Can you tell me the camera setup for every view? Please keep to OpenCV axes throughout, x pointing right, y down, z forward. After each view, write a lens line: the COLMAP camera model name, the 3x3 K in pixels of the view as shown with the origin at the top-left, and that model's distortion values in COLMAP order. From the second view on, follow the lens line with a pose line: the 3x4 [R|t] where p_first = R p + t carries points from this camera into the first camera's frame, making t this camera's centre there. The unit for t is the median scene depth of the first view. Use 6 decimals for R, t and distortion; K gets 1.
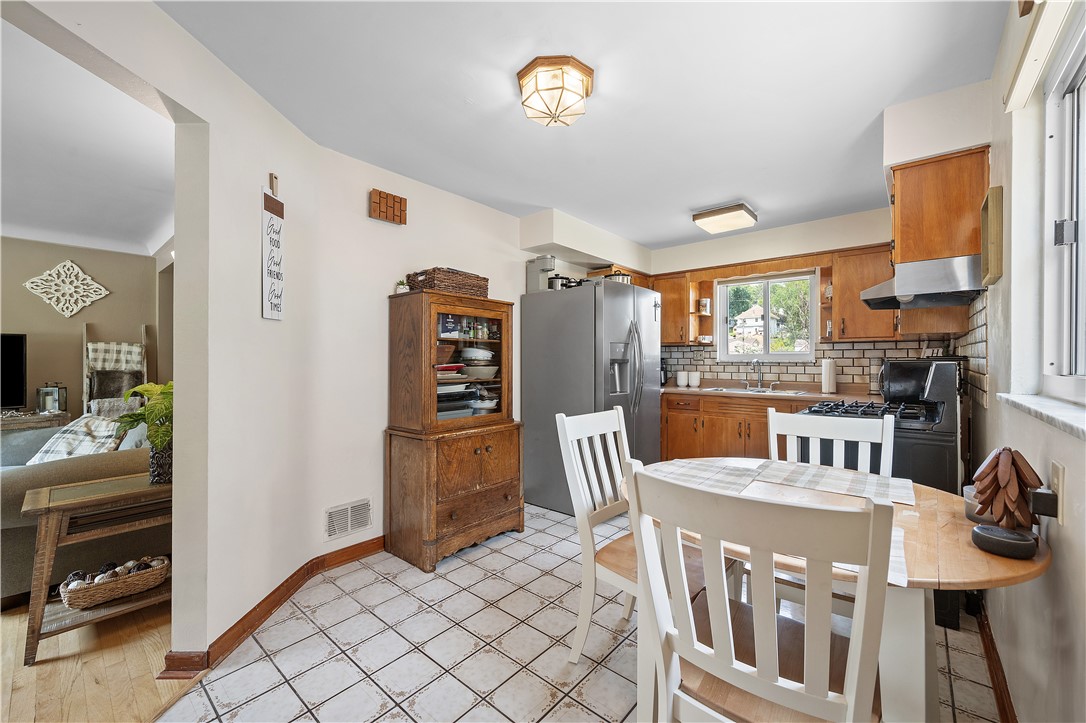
lens RADIAL K [[427.0, 0, 545.6], [0, 427.0, 359.2], [0, 0, 1]] dist [0.000865, -0.000305]
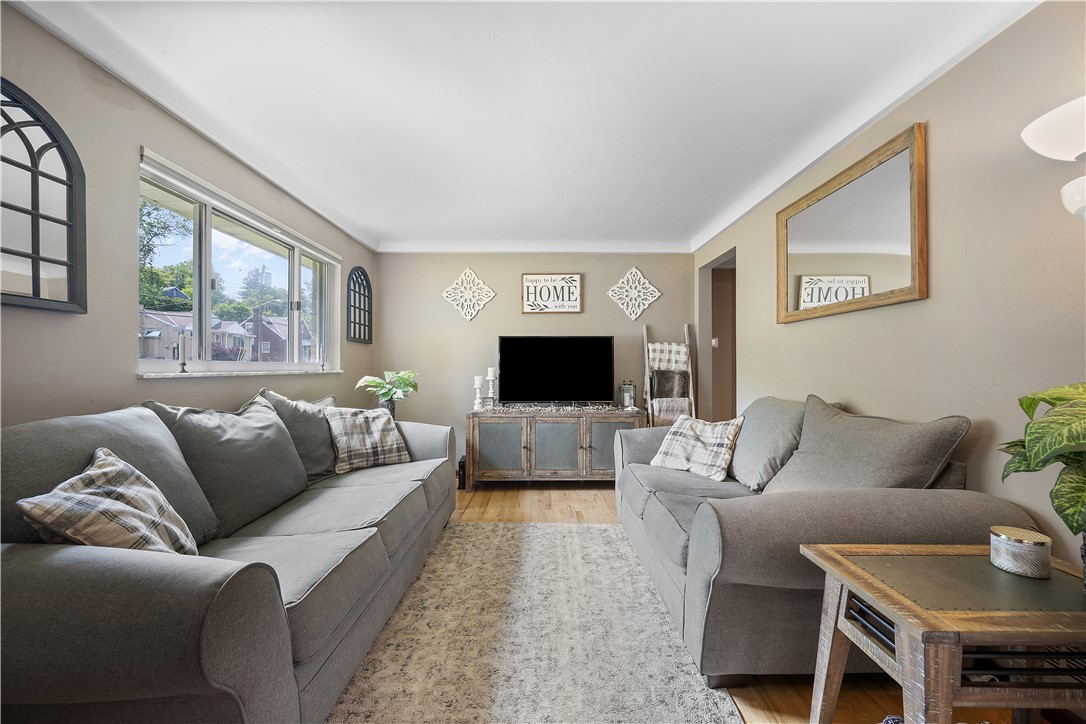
lens RADIAL K [[427.0, 0, 545.0], [0, 427.0, 359.6], [0, 0, 1]] dist [0.000865, -0.000305]
pose [[0.656087, -0.011119, -0.754604, -0.459689], [-0.001616, 0.999868, -0.016138, 0.018307], [0.754684, 0.011808, 0.655982, 0.132849]]
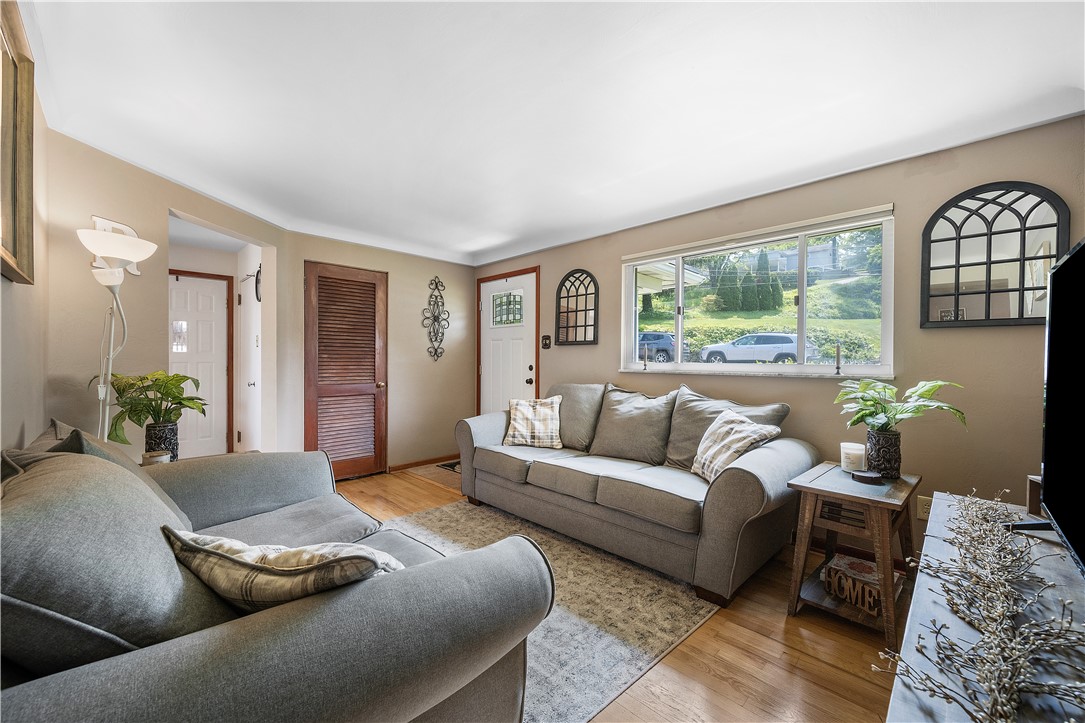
lens RADIAL K [[426.7, 0, 543.5], [0, 426.7, 360.6], [0, 0, 1]] dist [0.000865, -0.000305]
pose [[-0.996967, -0.006491, 0.077559, -0.973038], [-0.006510, 0.999979, 0.000013, 0.008772], [-0.077557, -0.000492, -0.996988, 1.007455]]
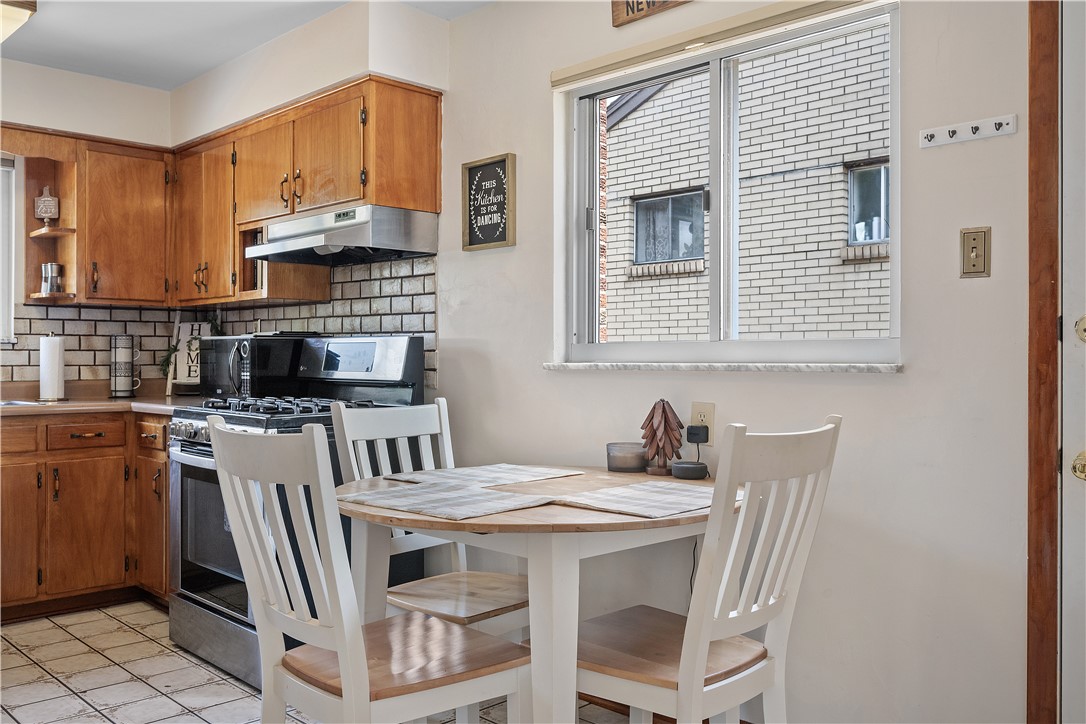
lens RADIAL K [[927.8, 0, 541.5], [0, 927.8, 358.1], [0, 0, 1]] dist [-0.001838, -0.006441]
pose [[0.088937, 0.000857, 0.996037, -0.391630], [-0.003254, 0.999995, -0.000570, 0.023667], [-0.996032, -0.003191, 0.088939, 0.277754]]
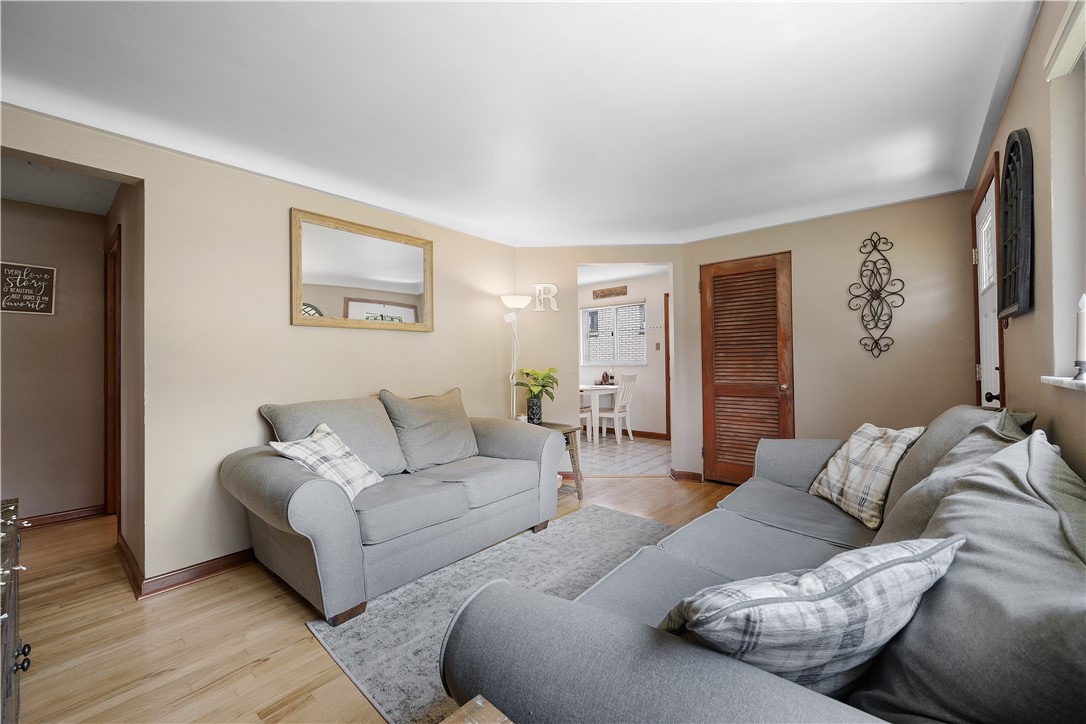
lens RADIAL K [[427.0, 0, 541.3], [0, 427.0, 356.8], [0, 0, 1]] dist [0.000865, -0.000305]
pose [[0.010029, 0.010510, 0.999894, -1.377907], [0.013473, 0.999853, -0.010645, 0.010347], [-0.999859, 0.013578, 0.009886, 0.481078]]
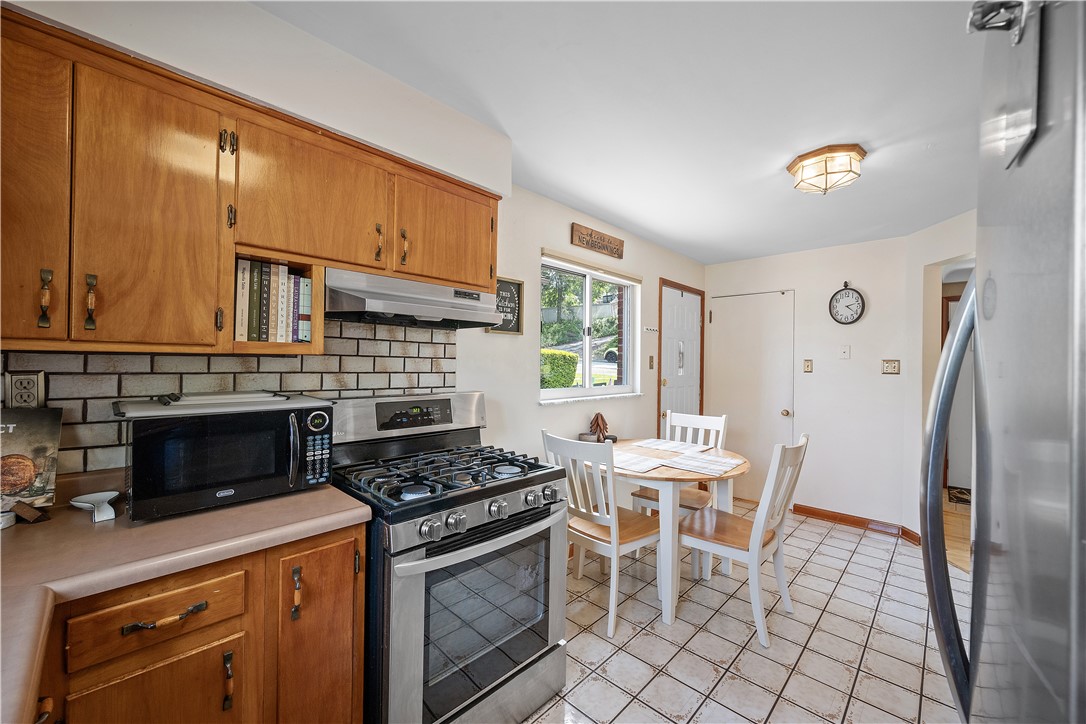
lens RADIAL K [[427.0, 0, 541.7], [0, 427.0, 361.5], [0, 0, 1]] dist [0.000865, -0.000305]
pose [[-0.998397, -0.015638, 0.054390, 0.332691], [-0.015639, 0.999878, 0.000411, -0.035628], [-0.054390, -0.000440, -0.998520, 0.996610]]
